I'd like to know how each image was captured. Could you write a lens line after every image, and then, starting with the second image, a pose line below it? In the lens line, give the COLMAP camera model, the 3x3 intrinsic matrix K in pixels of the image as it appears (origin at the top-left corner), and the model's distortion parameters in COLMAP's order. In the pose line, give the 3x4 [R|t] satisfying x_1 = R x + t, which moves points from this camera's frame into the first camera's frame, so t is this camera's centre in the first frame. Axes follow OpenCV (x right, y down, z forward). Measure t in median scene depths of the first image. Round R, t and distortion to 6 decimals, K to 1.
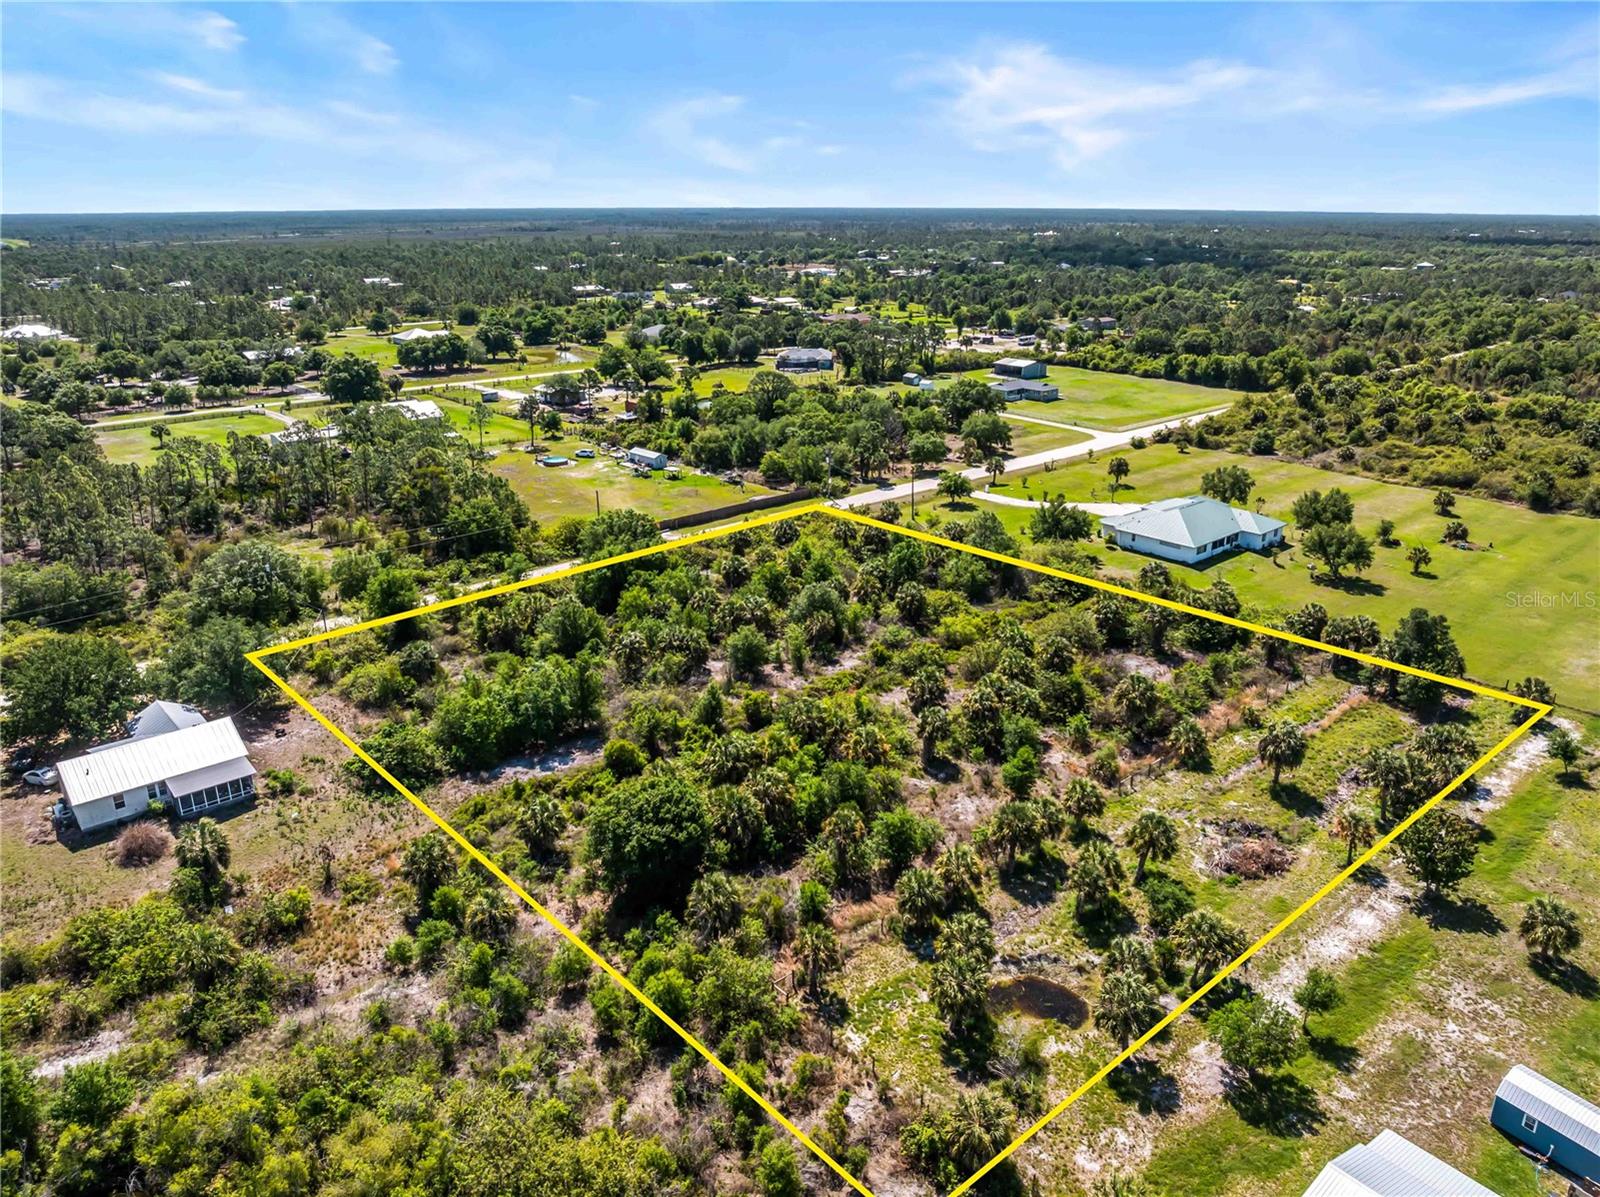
lens RADIAL K [[1139.0, 0, 798.1], [0, 1139.0, 608.5], [0, 0, 1]] dist [-0.033754, -0.013616]
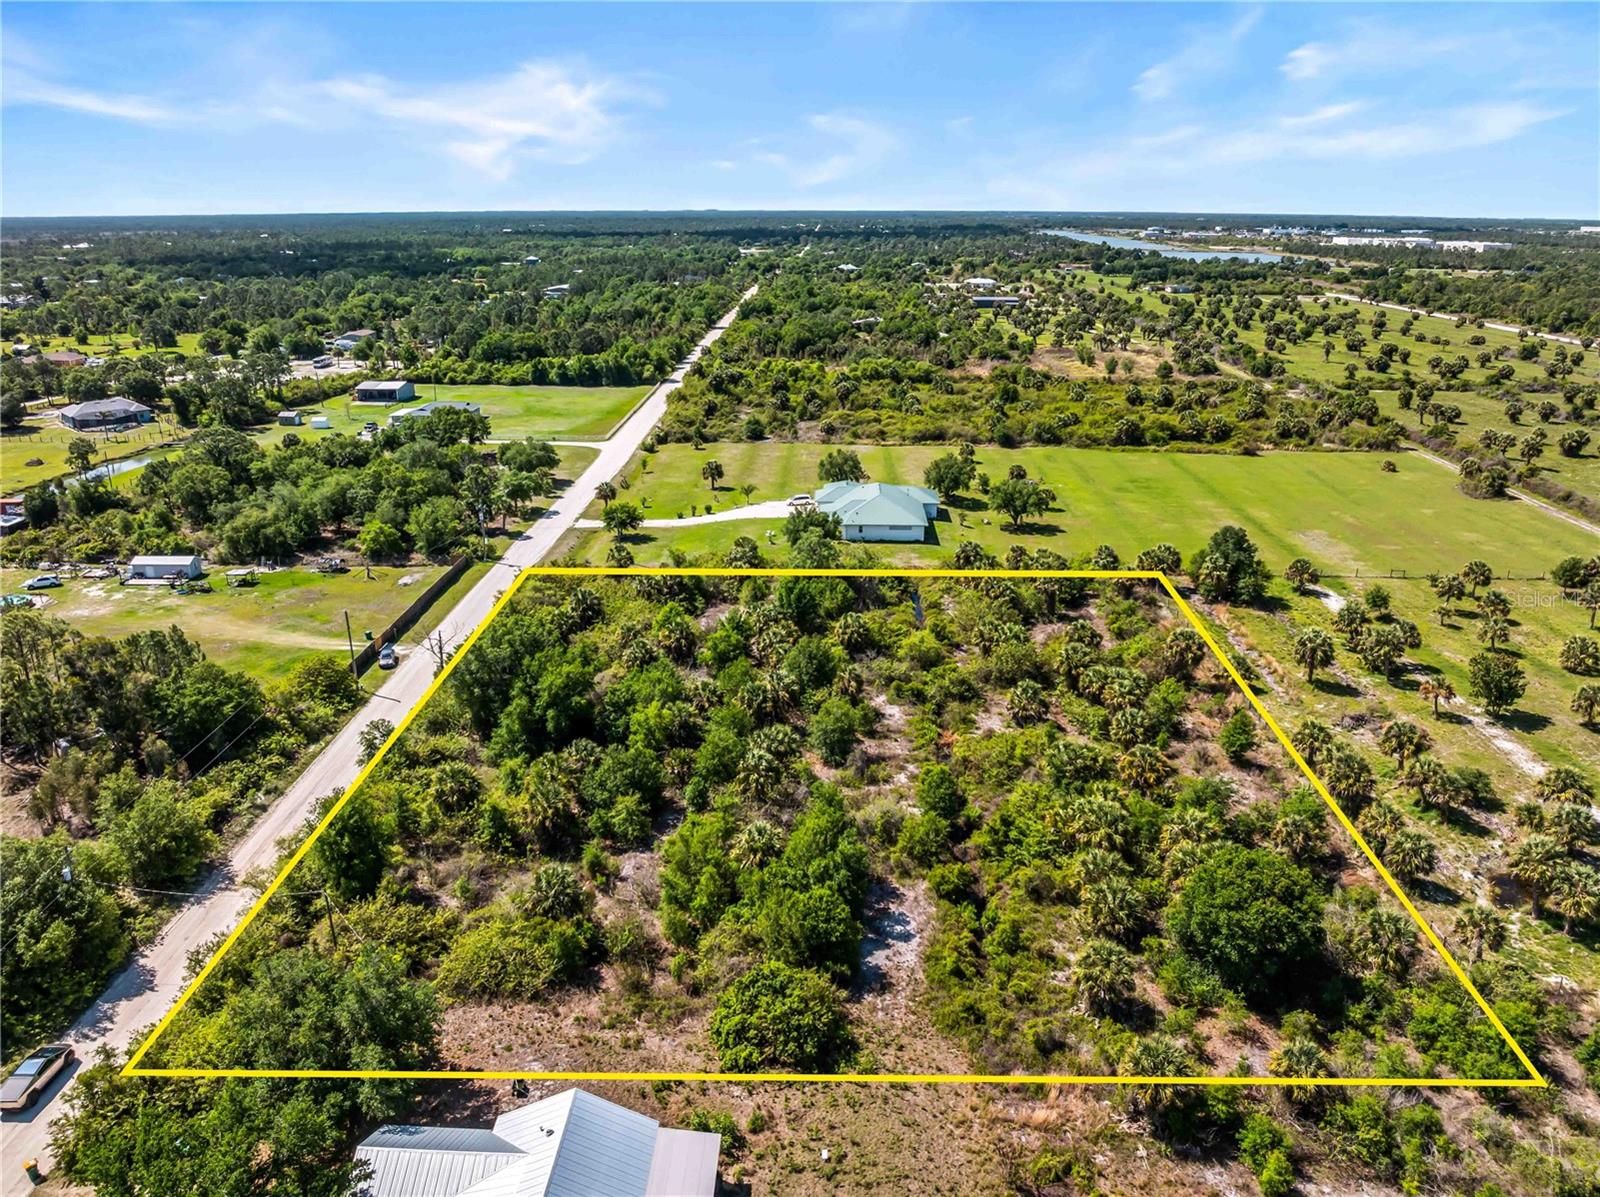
lens RADIAL K [[1139.0, 0, 798.8], [0, 1139.0, 594.7], [0, 0, 1]] dist [-0.033754, -0.013616]
pose [[0.686175, -0.233153, 0.689060, -0.378649], [0.242172, 0.966428, 0.085846, -0.085774], [-0.685942, 0.107966, 0.719601, 0.235692]]
